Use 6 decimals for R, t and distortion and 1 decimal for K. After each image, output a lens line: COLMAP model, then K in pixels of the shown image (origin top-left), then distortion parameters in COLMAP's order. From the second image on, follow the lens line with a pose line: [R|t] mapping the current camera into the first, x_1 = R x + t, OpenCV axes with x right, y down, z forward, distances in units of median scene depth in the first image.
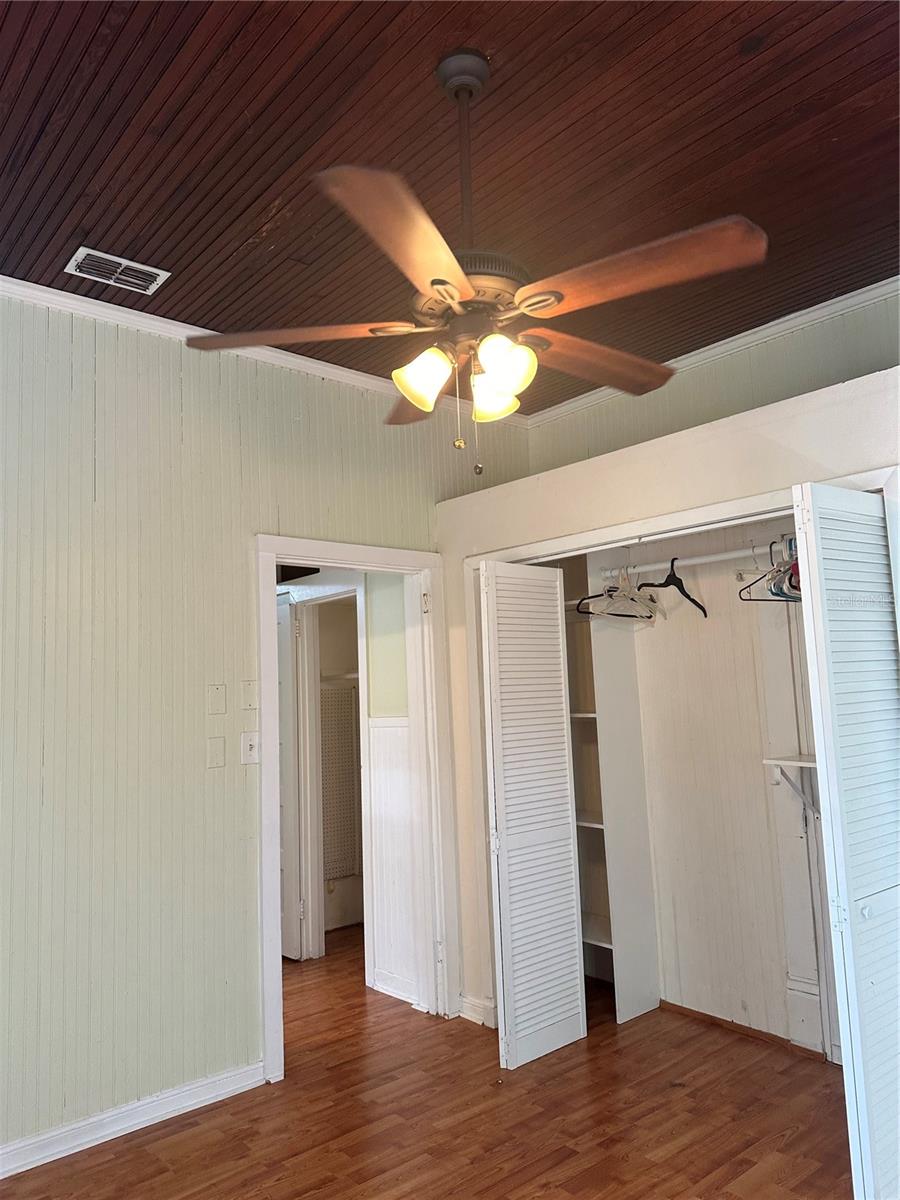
lens RADIAL K [[837.7, 0, 445.0], [0, 837.7, 604.2], [0, 0, 1]] dist [0.039896, -0.056847]
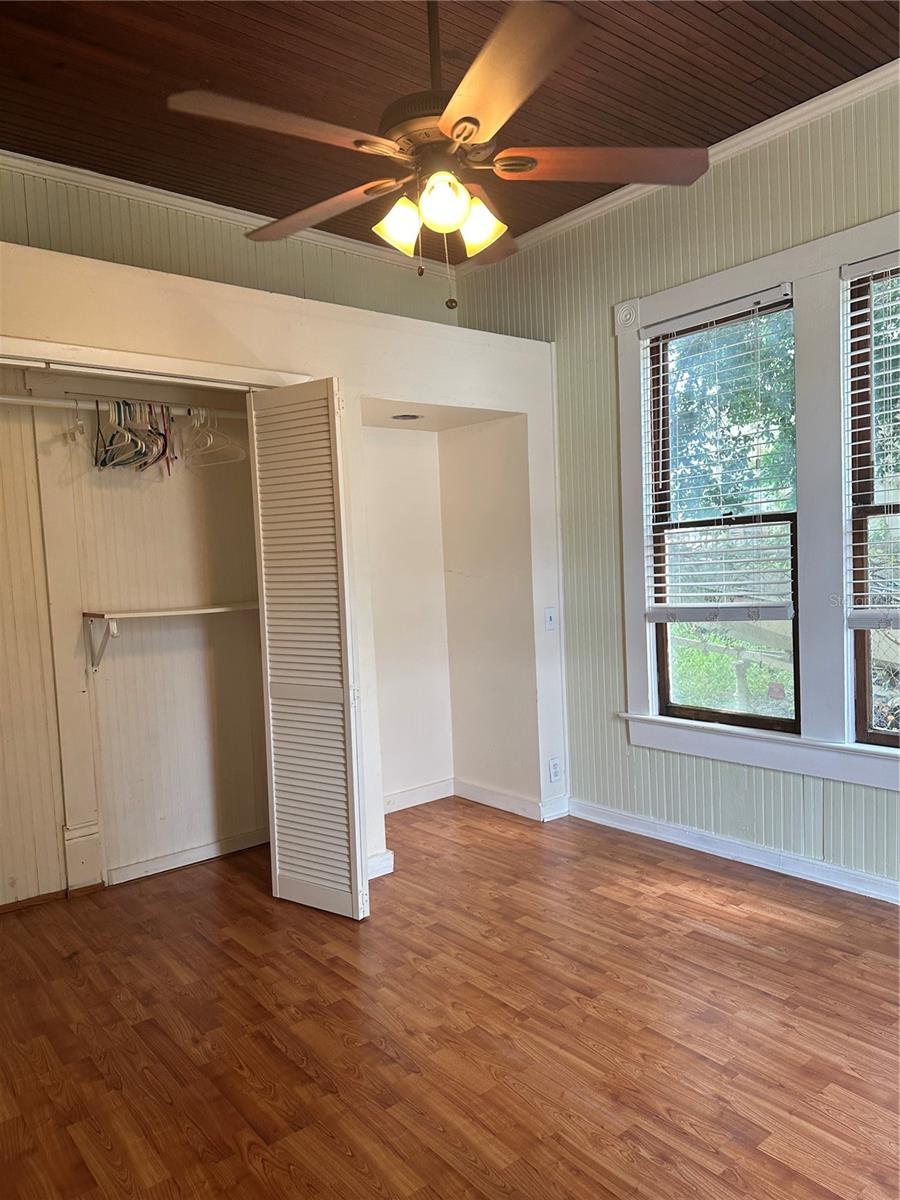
lens RADIAL K [[837.7, 0, 445.0], [0, 837.7, 604.2], [0, 0, 1]] dist [0.039896, -0.056847]
pose [[0.023962, -0.029692, 0.999272, -0.626923], [-0.055603, 0.997972, 0.030987, 0.117812], [-0.998165, -0.056305, 0.022262, 0.559974]]
